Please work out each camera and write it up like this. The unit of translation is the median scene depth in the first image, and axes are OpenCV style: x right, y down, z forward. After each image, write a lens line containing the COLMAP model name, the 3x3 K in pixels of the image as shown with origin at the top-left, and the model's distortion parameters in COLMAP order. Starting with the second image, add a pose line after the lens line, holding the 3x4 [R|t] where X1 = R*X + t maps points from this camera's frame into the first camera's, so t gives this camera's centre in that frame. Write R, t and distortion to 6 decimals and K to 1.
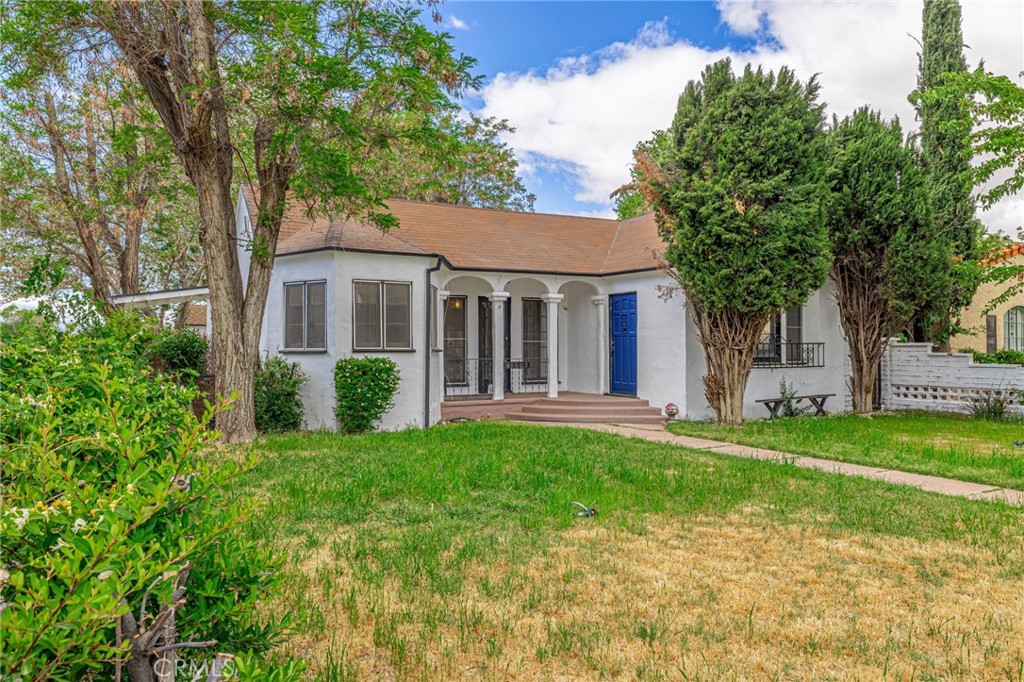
lens RADIAL K [[677.5, 0, 516.2], [0, 677.5, 344.4], [0, 0, 1]] dist [-0.000285, -0.002295]
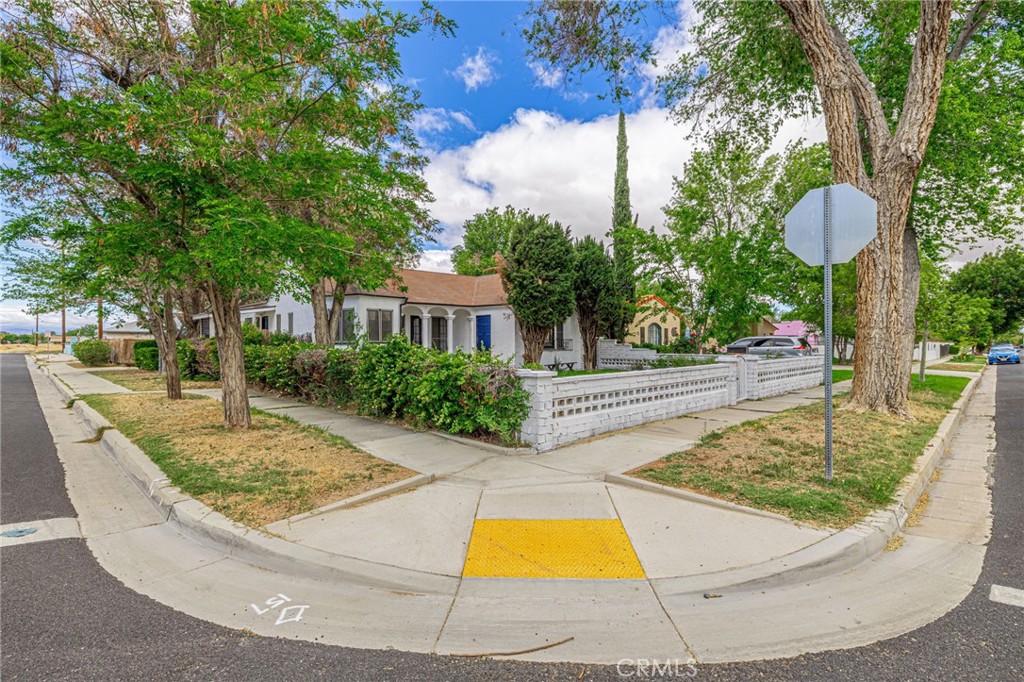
lens RADIAL K [[424.4, 0, 509.1], [0, 424.4, 340.9], [0, 0, 1]] dist [0.000480, -0.000083]
pose [[0.961187, 0.000576, 0.275899, -0.150562], [-0.000296, 0.999999, -0.001058, 0.004734], [-0.275899, 0.000935, 0.961186, -0.326151]]
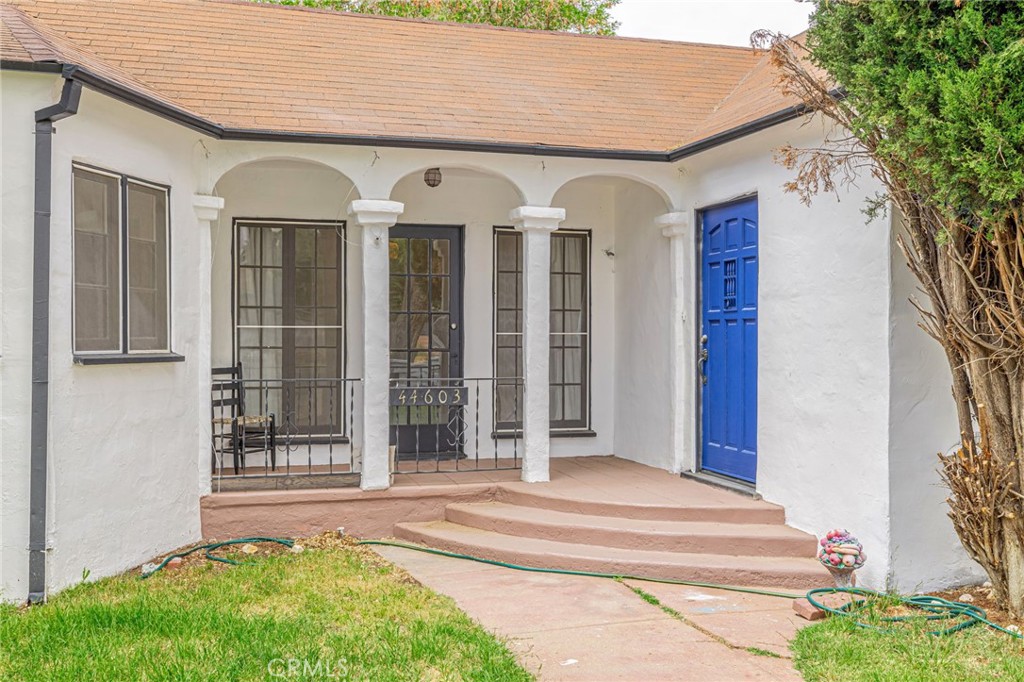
lens RADIAL K [[975.8, 0, 512.0], [0, 975.8, 341.0], [0, 0, 1]] dist [-0.002837, -0.005228]
pose [[0.981021, 0.004622, -0.193847, 0.172002], [-0.004010, 0.999986, 0.003550, -0.002869], [0.193860, -0.002705, 0.981025, 0.543704]]
